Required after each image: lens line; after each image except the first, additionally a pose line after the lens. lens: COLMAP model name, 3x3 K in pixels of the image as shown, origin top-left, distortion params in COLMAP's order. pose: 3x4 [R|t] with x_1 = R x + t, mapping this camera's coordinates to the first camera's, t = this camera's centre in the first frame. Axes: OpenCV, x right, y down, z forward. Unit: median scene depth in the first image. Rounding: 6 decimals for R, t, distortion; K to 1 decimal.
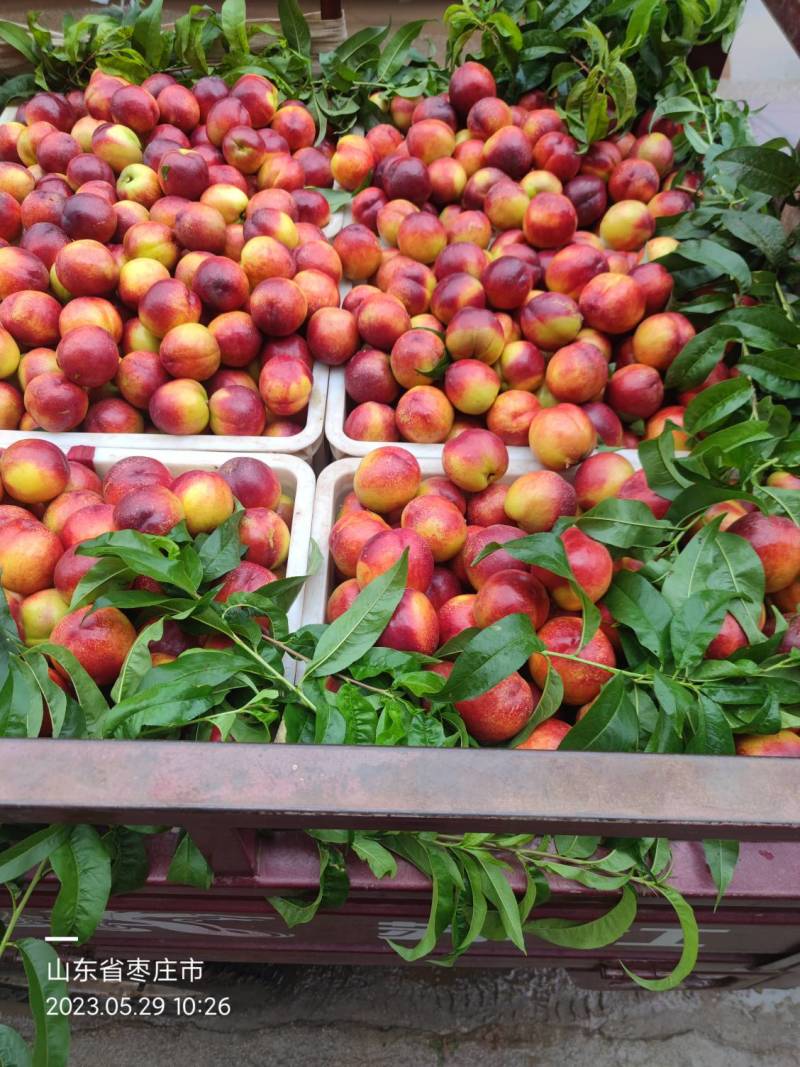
lens RADIAL K [[822.7, 0, 400.0], [0, 822.7, 533.5], [0, 0, 1]] dist [-0.029128, -0.000444]
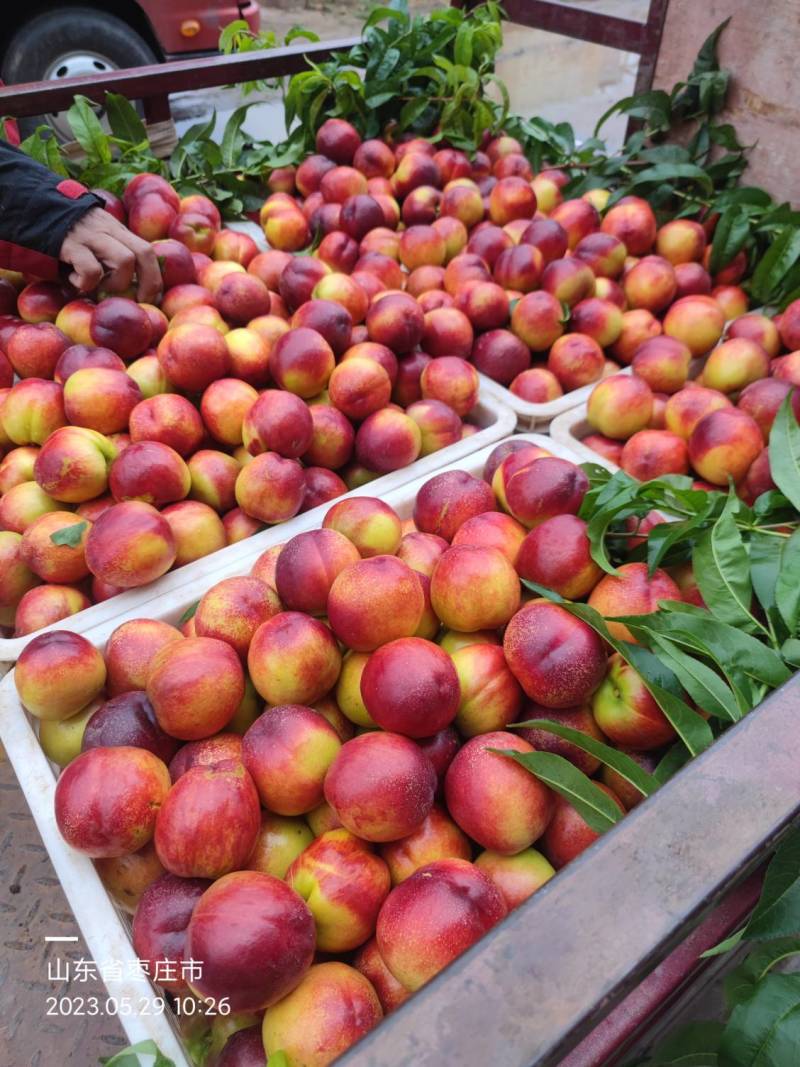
lens RADIAL K [[822.7, 0, 400.0], [0, 822.7, 533.5], [0, 0, 1]] dist [-0.029128, -0.000444]
pose [[0.773227, -0.421962, 0.473358, -0.723050], [0.503106, 0.862606, -0.052873, -0.011394], [-0.386011, 0.279032, 0.879282, 0.225954]]
